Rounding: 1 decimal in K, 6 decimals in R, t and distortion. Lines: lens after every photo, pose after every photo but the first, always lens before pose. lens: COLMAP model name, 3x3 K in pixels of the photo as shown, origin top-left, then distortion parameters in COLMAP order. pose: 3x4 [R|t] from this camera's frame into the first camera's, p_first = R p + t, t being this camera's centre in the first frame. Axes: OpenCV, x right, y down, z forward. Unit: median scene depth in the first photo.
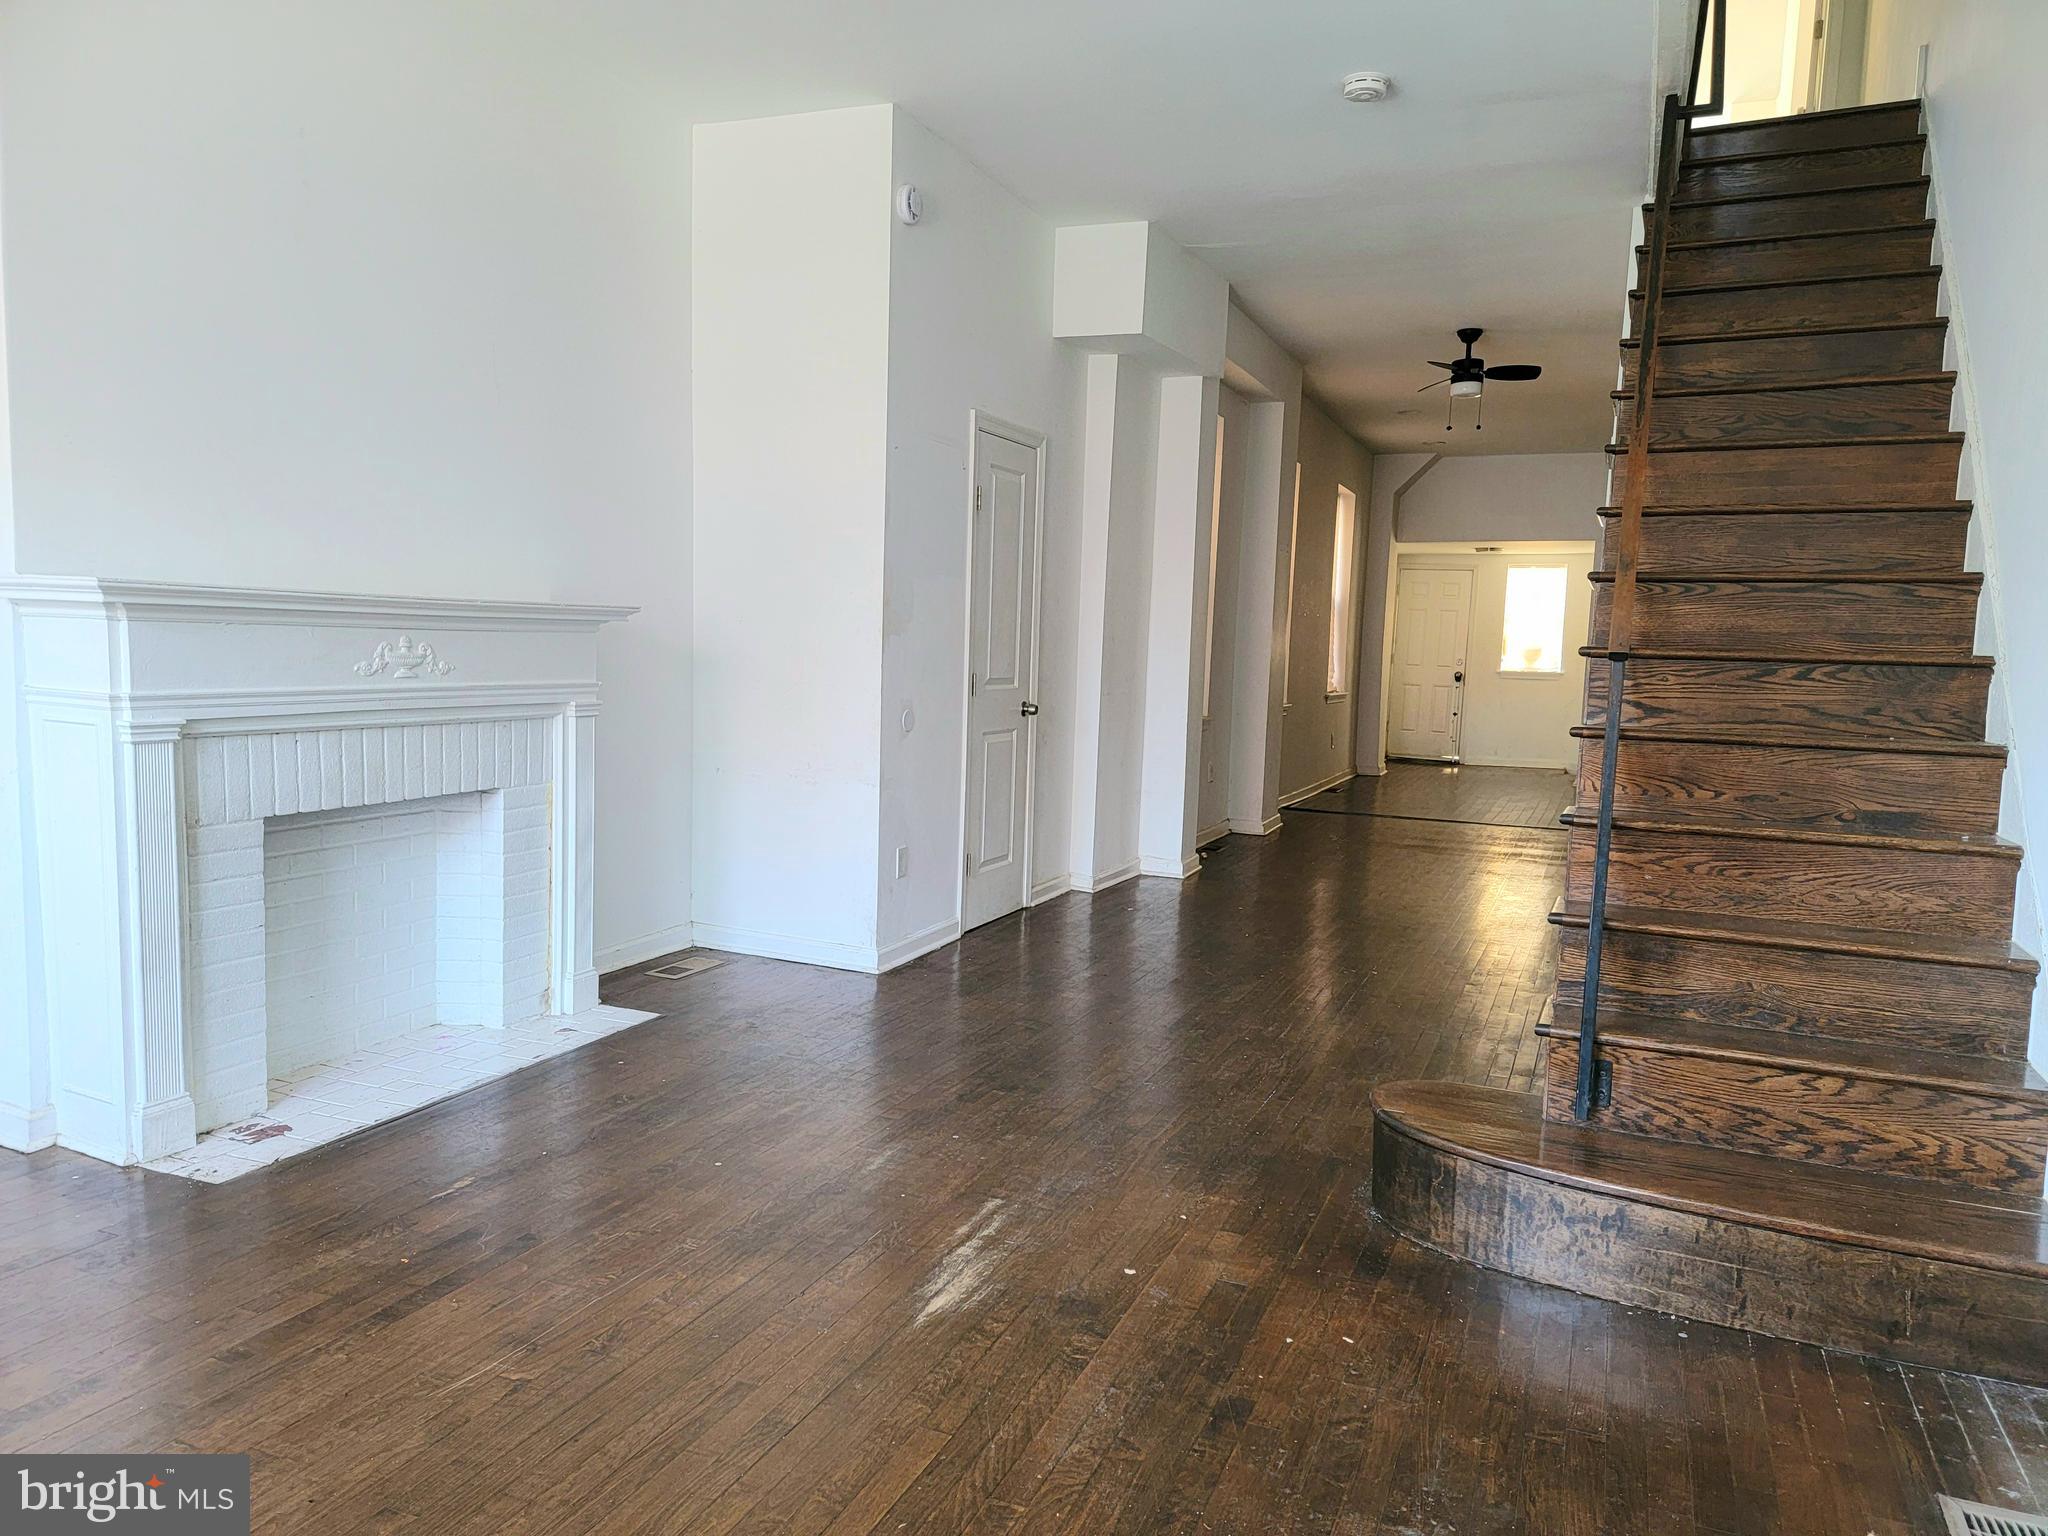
lens RADIAL K [[1400.8, 0, 1024.0], [0, 1400.8, 768.0], [0, 0, 1]] dist [0.086637, -0.068291]
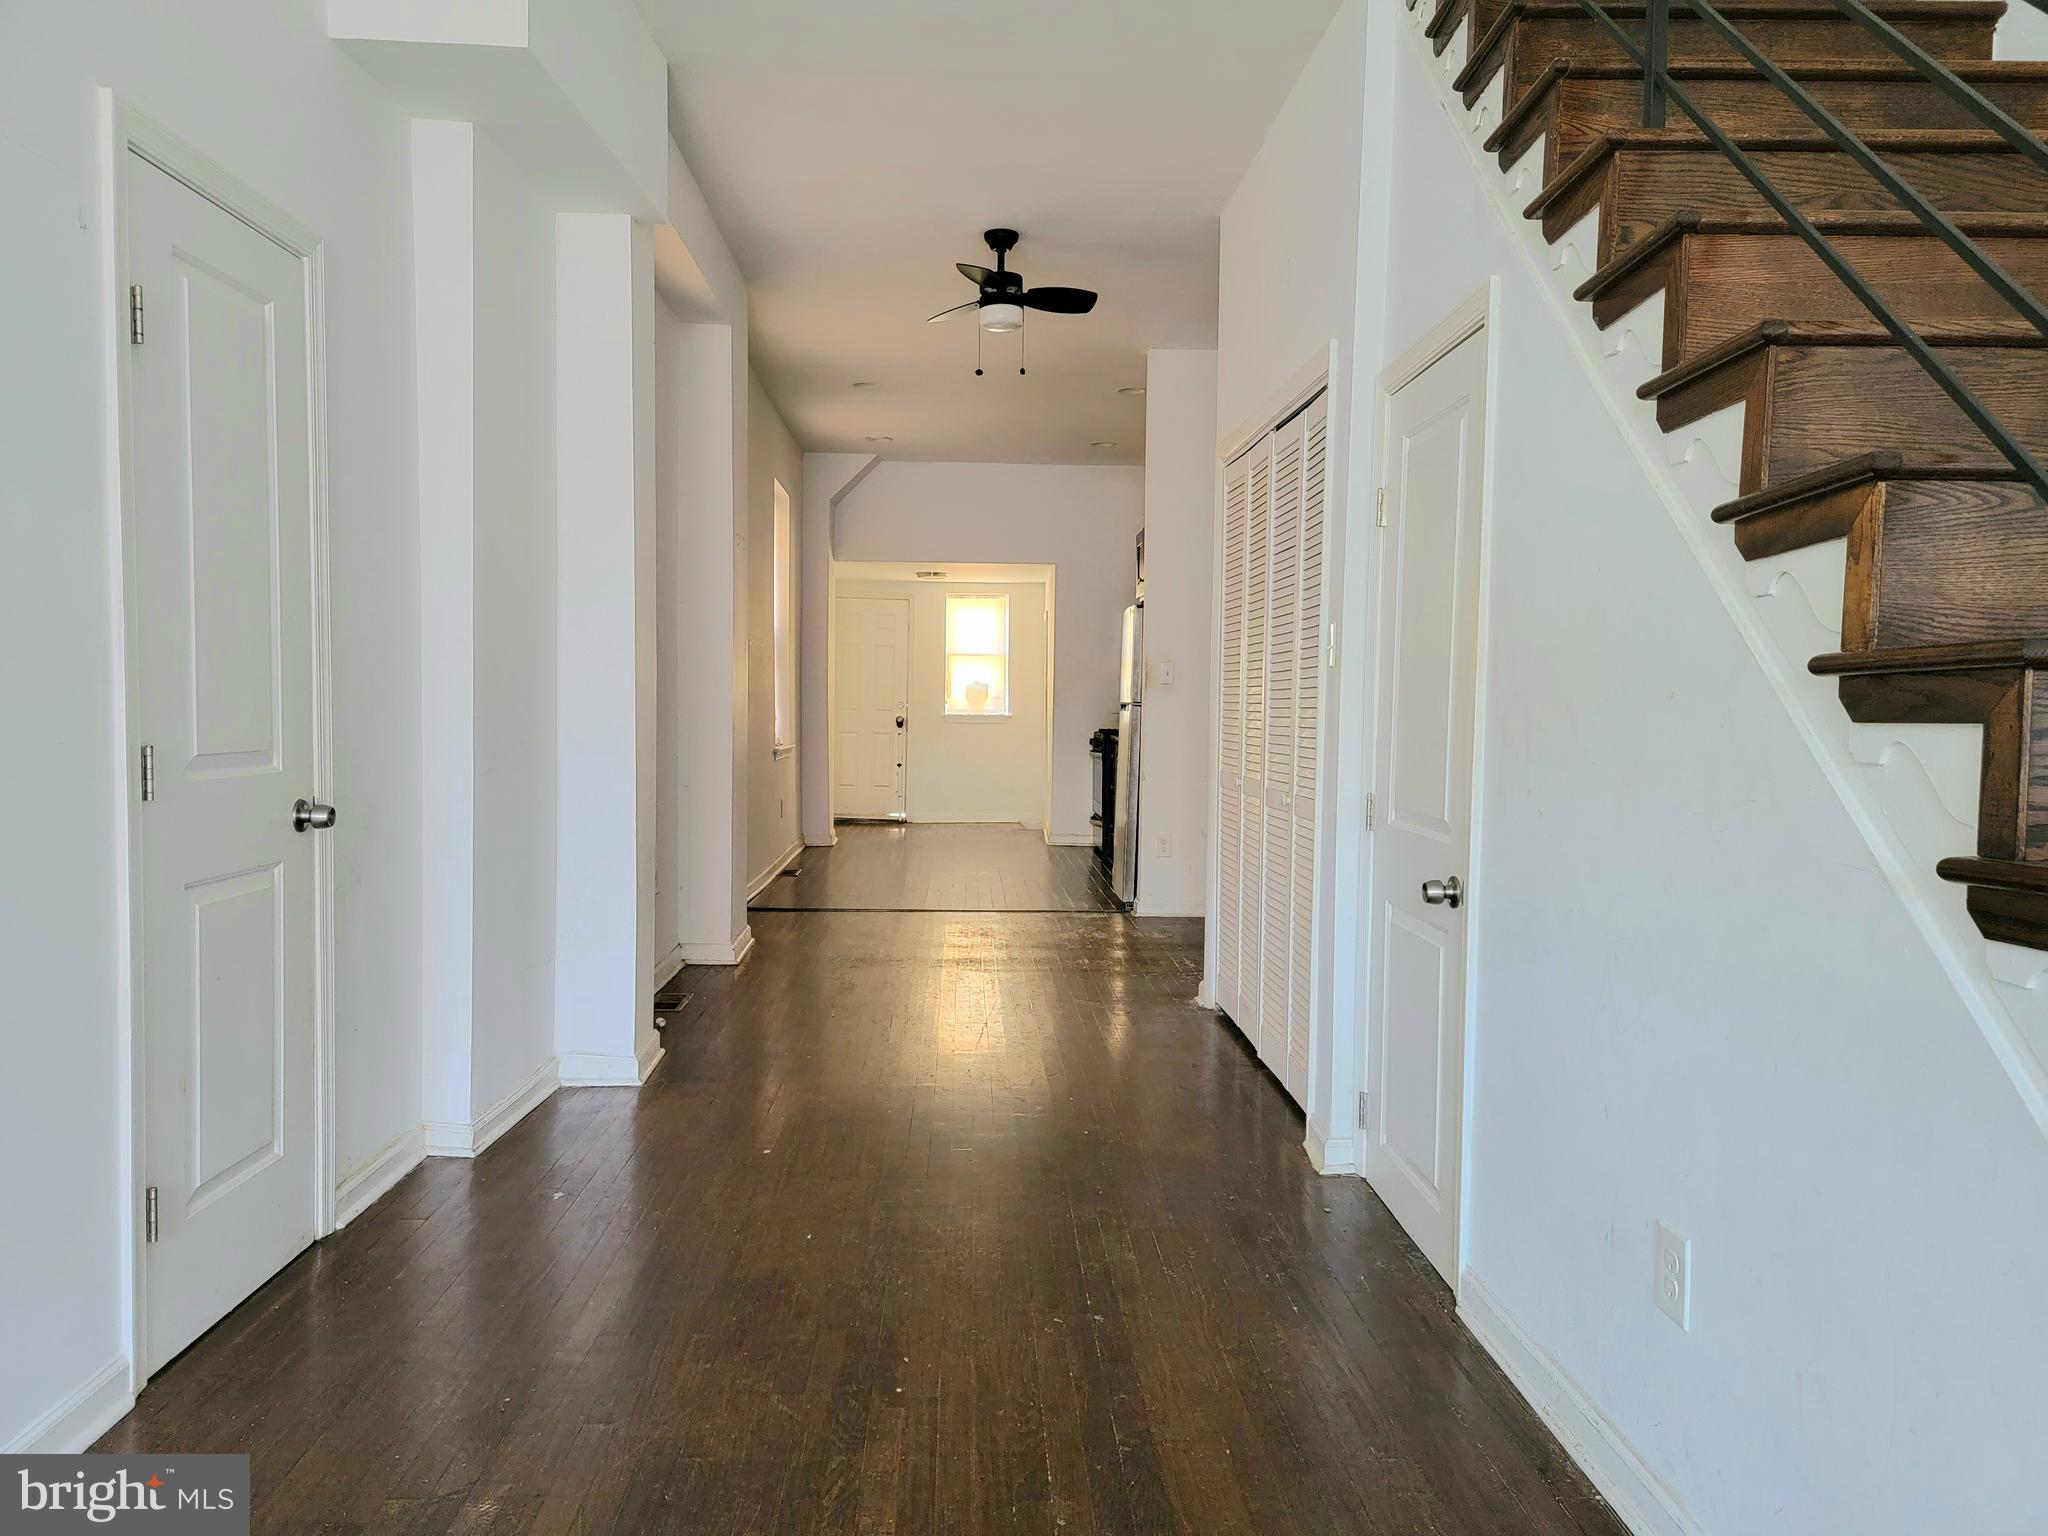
lens RADIAL K [[1400.8, 0, 1024.0], [0, 1400.8, 768.0], [0, 0, 1]] dist [0.086637, -0.068291]
pose [[0.902335, -0.042709, 0.428914, 0.010886], [0.057415, 0.998121, -0.021400, -0.026214], [-0.427194, 0.043937, 0.903092, 0.364625]]
